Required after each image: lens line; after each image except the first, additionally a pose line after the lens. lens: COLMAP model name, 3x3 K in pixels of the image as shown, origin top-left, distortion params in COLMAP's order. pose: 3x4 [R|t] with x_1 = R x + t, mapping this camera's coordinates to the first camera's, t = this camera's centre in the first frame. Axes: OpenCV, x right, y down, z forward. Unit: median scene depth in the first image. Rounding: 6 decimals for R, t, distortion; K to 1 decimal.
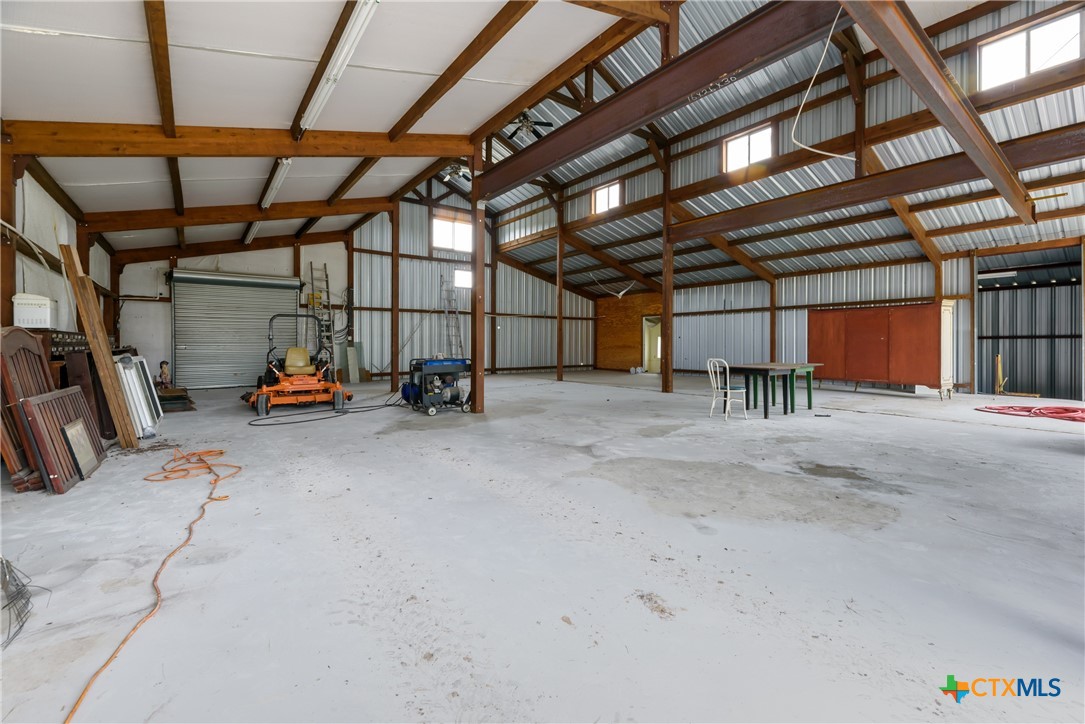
lens RADIAL K [[453.2, 0, 543.8], [0, 453.2, 337.1], [0, 0, 1]] dist [0.000167, 0.000007]
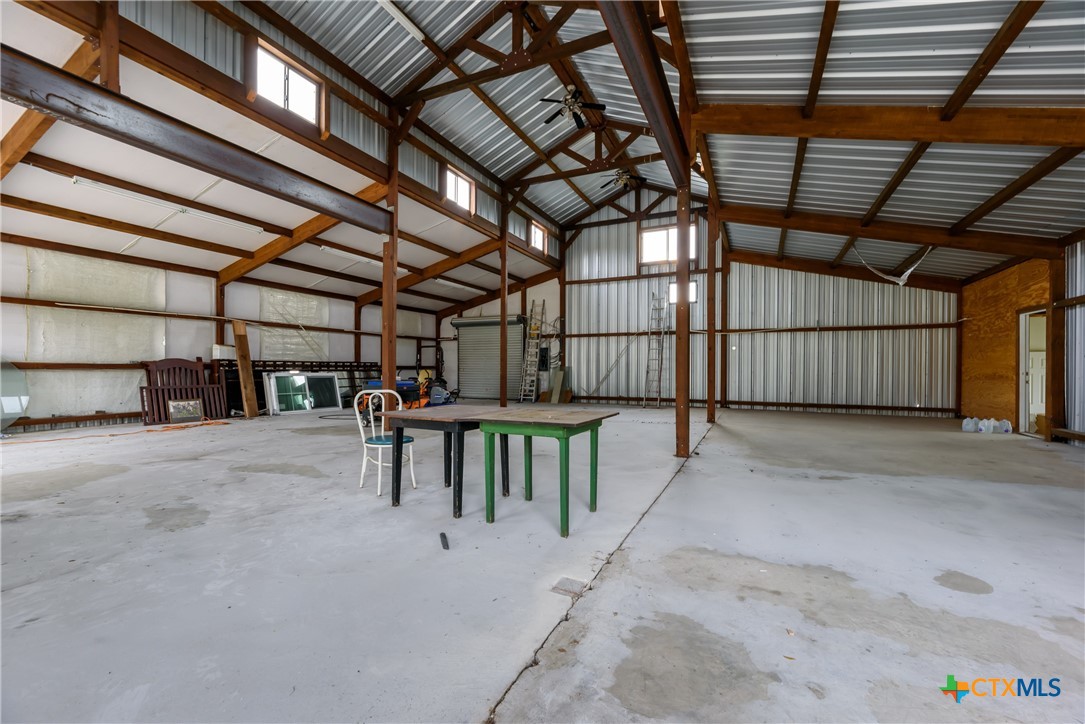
lens RADIAL K [[445.2, 0, 542.5], [0, 445.2, 362.0], [0, 0, 1]] dist [0.011811, 0.000022]
pose [[0.455420, -0.009206, -0.890229, 0.464546], [0.005930, 0.999956, -0.007307, 0.006619], [0.890257, -0.001952, 0.455454, 0.404420]]
